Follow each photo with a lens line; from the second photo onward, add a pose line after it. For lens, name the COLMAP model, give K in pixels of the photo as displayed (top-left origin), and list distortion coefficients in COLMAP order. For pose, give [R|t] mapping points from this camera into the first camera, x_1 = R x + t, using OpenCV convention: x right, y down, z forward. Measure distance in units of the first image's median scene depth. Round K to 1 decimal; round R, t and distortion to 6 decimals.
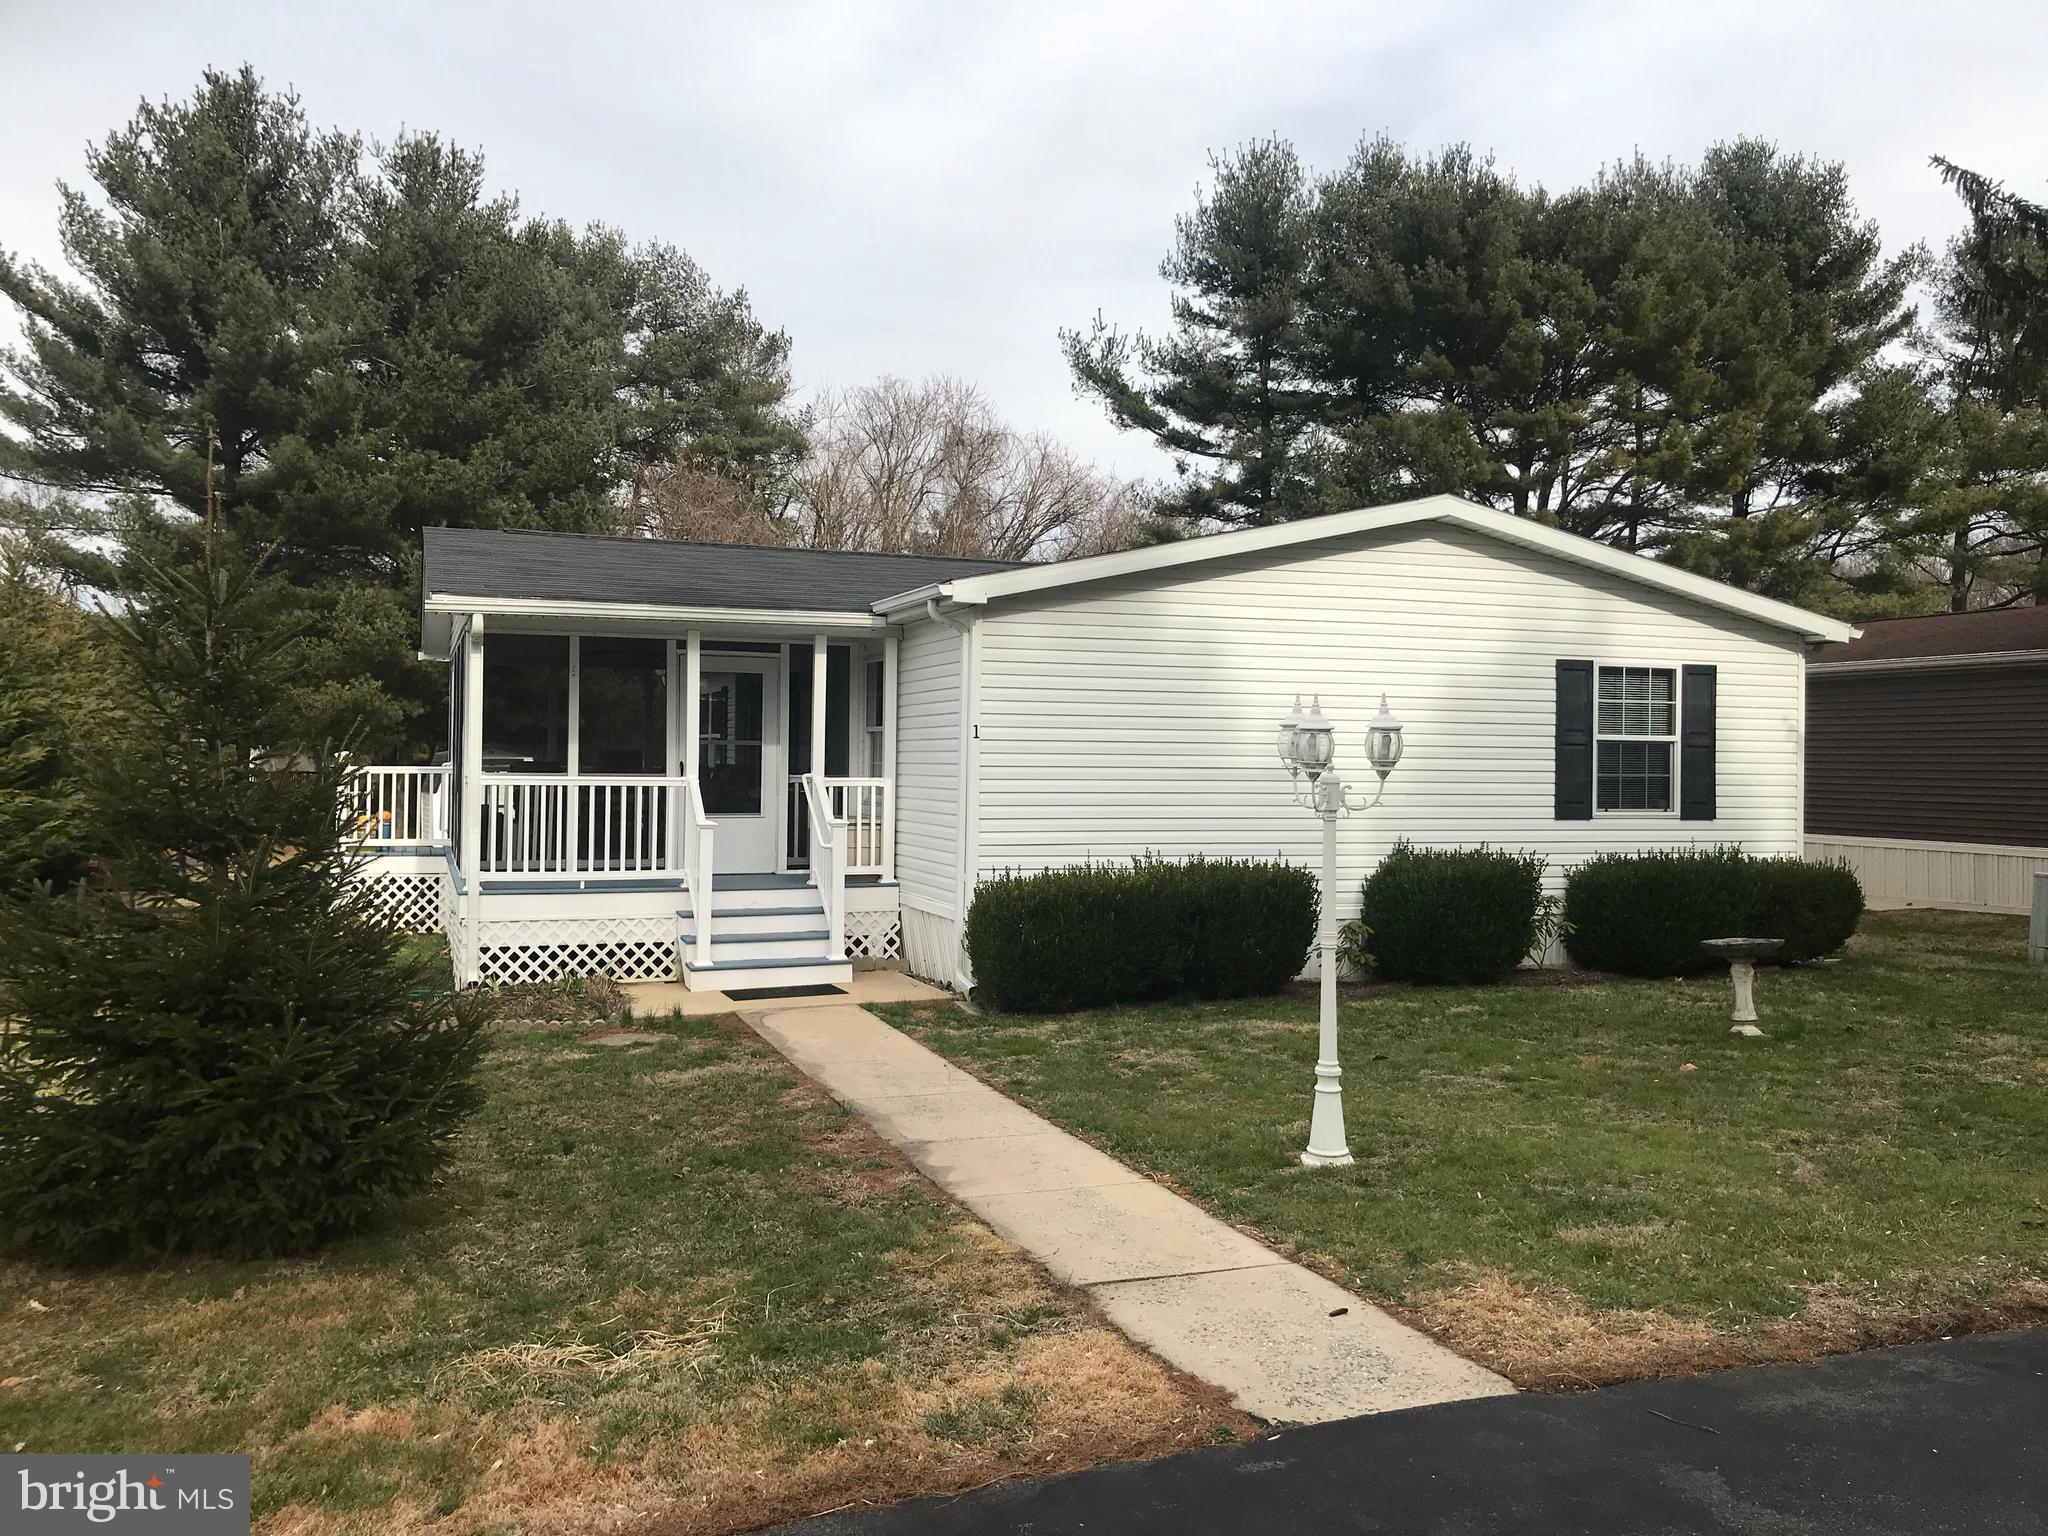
lens RADIAL K [[1666.6, 0, 1024.0], [0, 1666.6, 768.0], [0, 0, 1]] dist [0.014317, -0.005317]
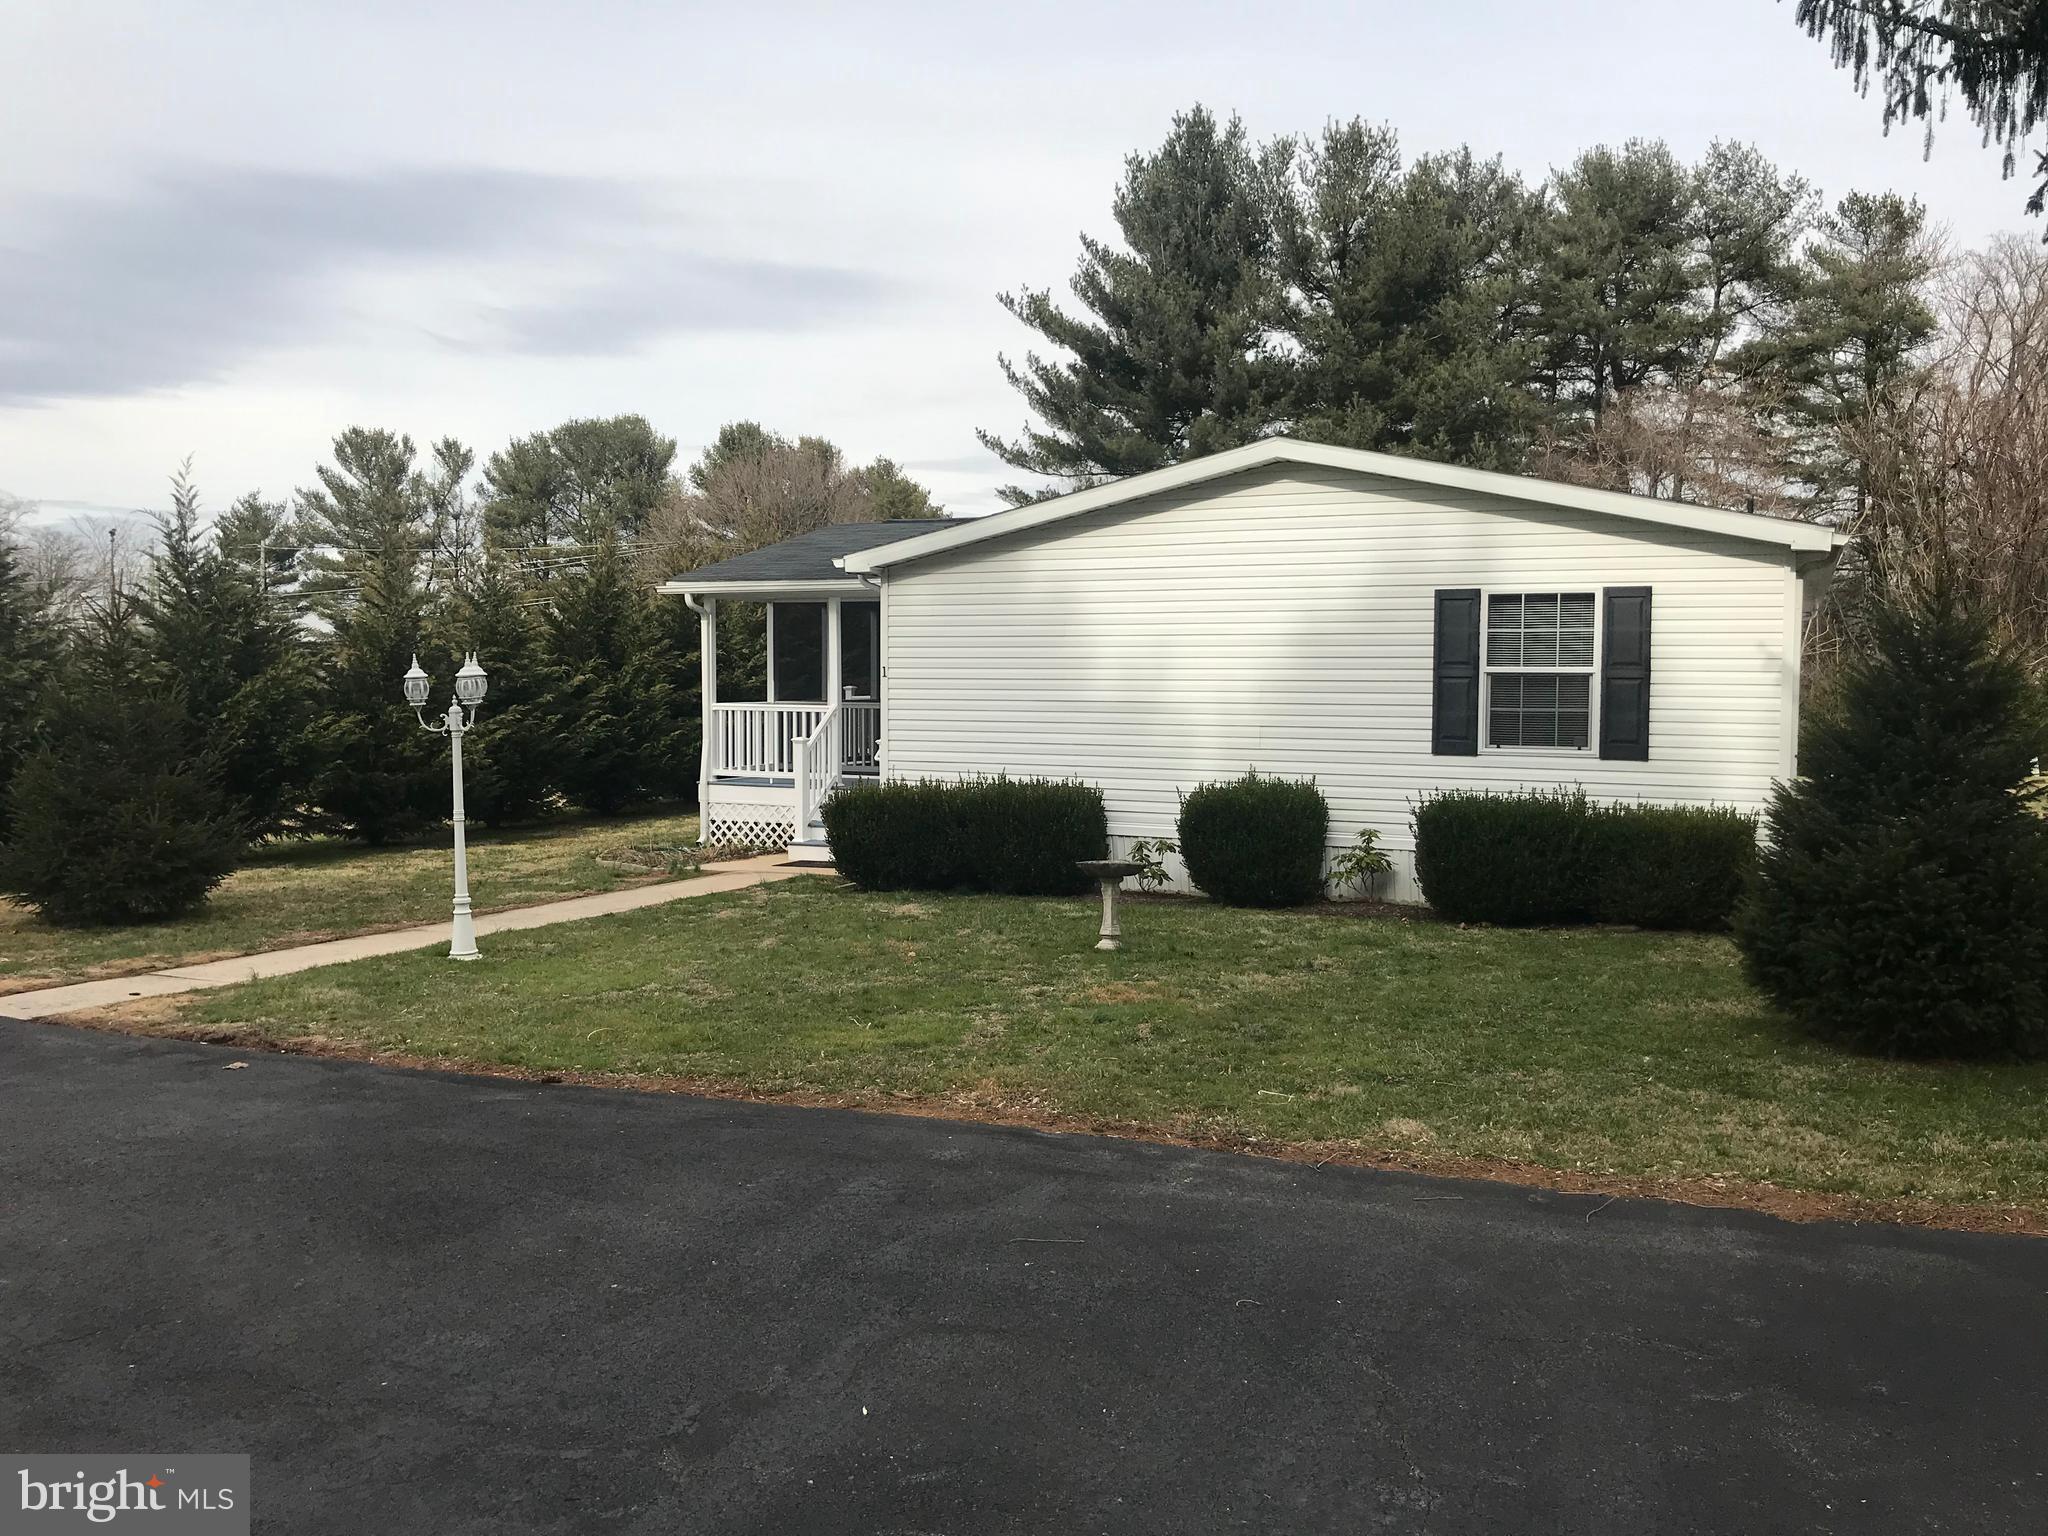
lens RADIAL K [[1666.6, 0, 1024.0], [0, 1666.6, 768.0], [0, 0, 1]] dist [0.014317, -0.005317]
pose [[0.709701, 0.033079, -0.703726, 0.301556], [-0.000470, 0.998919, 0.046481, -0.002324], [0.704502, -0.032657, 0.708950, 0.050598]]
